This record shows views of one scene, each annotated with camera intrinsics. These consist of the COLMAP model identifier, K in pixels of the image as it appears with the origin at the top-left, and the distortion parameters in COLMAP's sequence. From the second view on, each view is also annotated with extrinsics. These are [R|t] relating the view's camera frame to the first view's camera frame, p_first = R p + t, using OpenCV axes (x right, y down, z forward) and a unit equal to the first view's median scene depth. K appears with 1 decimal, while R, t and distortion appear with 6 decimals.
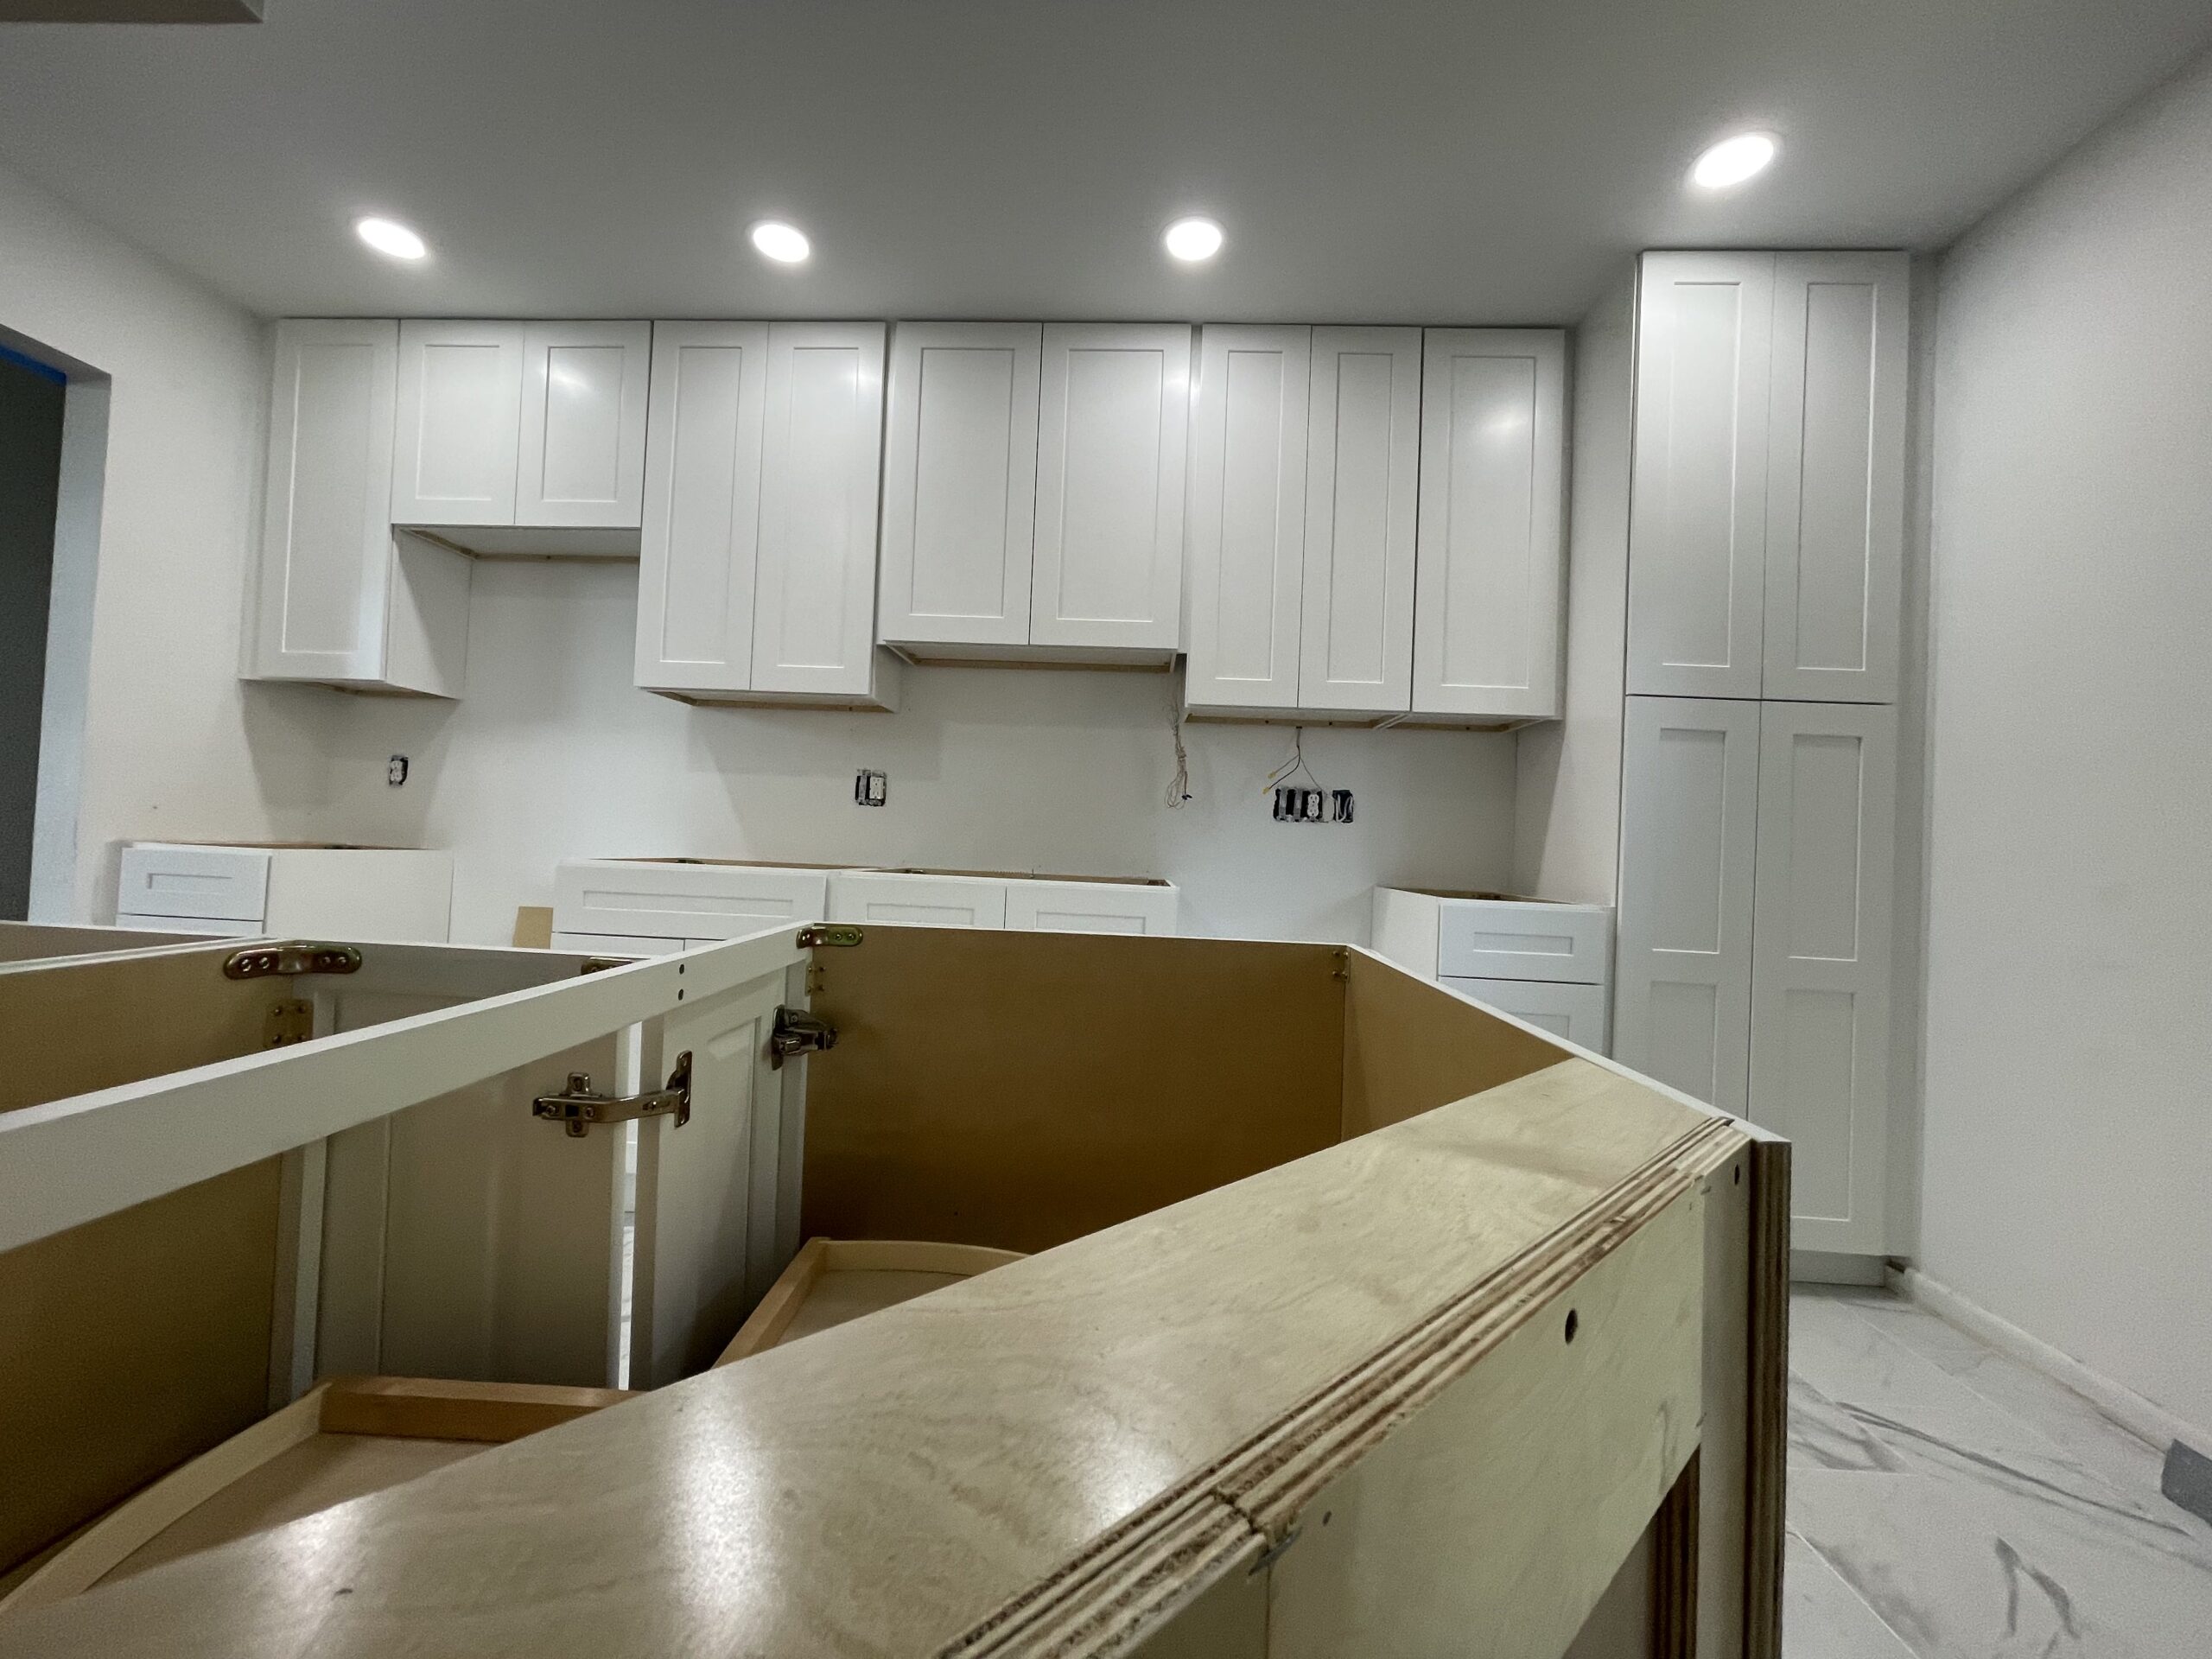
lens RADIAL K [[891.2, 0, 1097.5], [0, 891.2, 824.9], [0, 0, 1]] dist [0.000076, -0.001224]
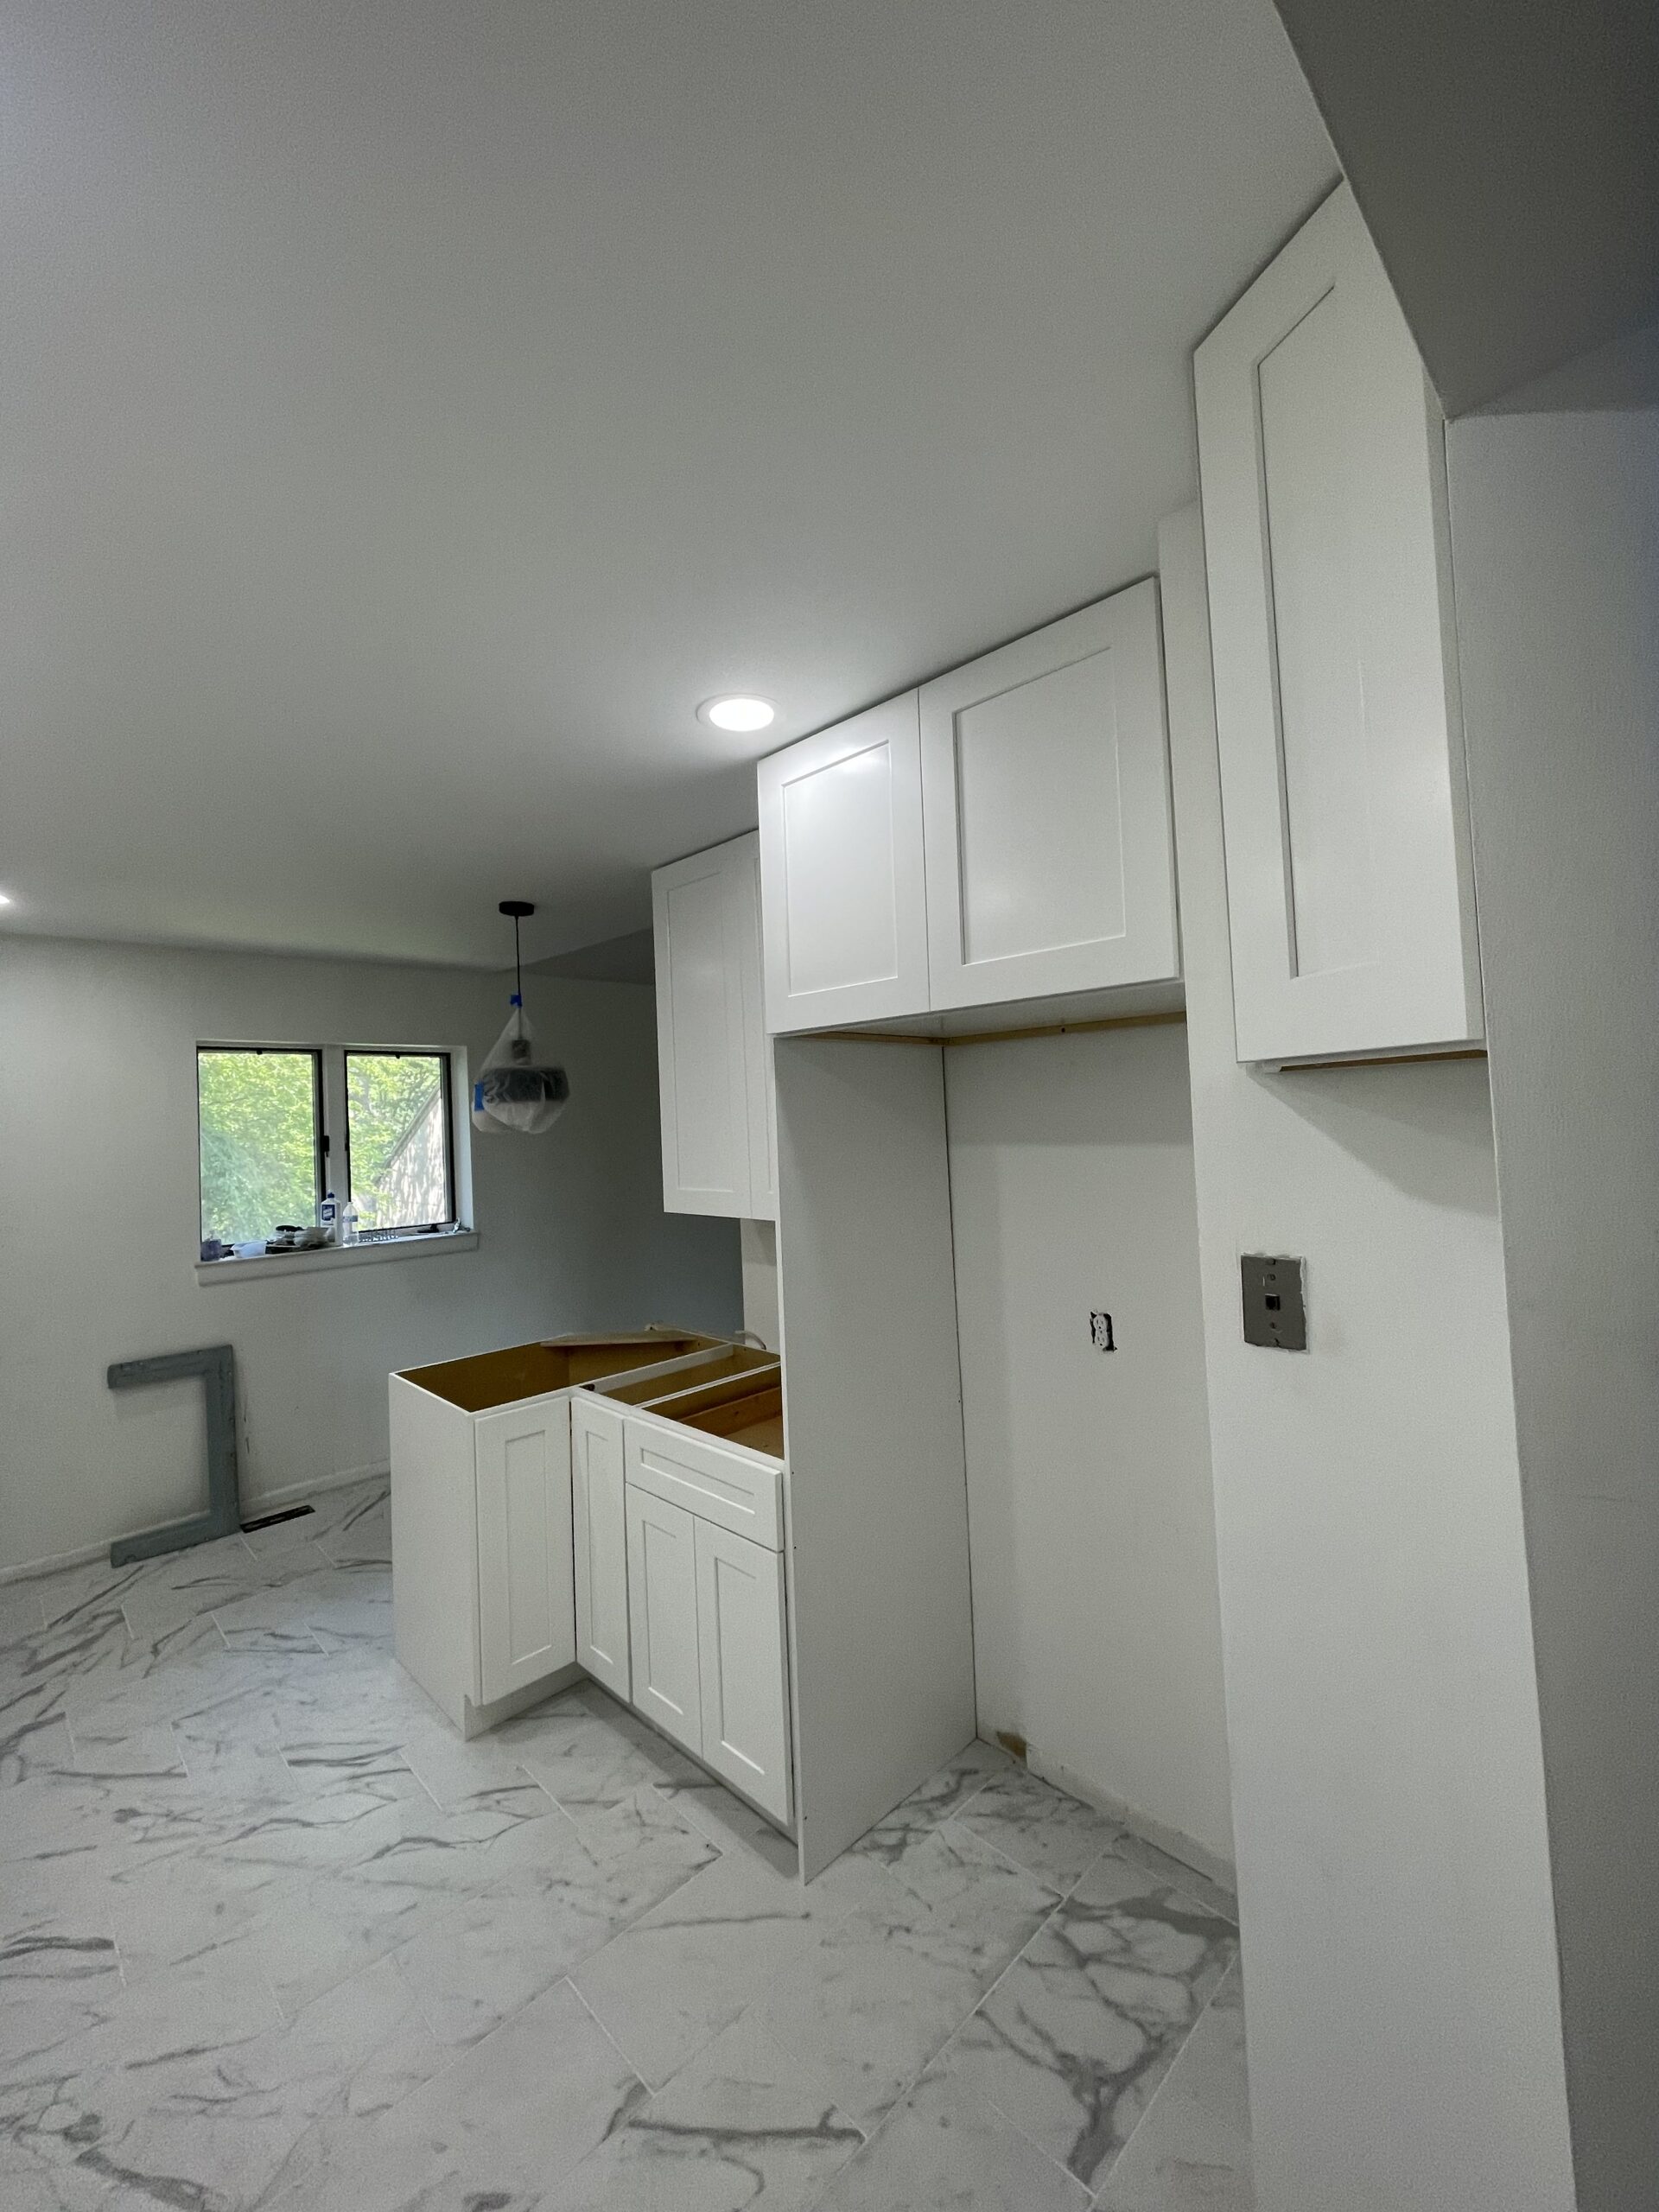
lens RADIAL K [[891.2, 0, 841.0], [0, 891.2, 1090.5], [0, 0, 1]] dist [0.000076, -0.001224]
pose [[-0.743511, 0.005151, 0.668704, -1.014068], [-0.005148, 0.999897, -0.013427, -0.277237], [-0.668704, -0.013425, -0.743407, 0.803770]]
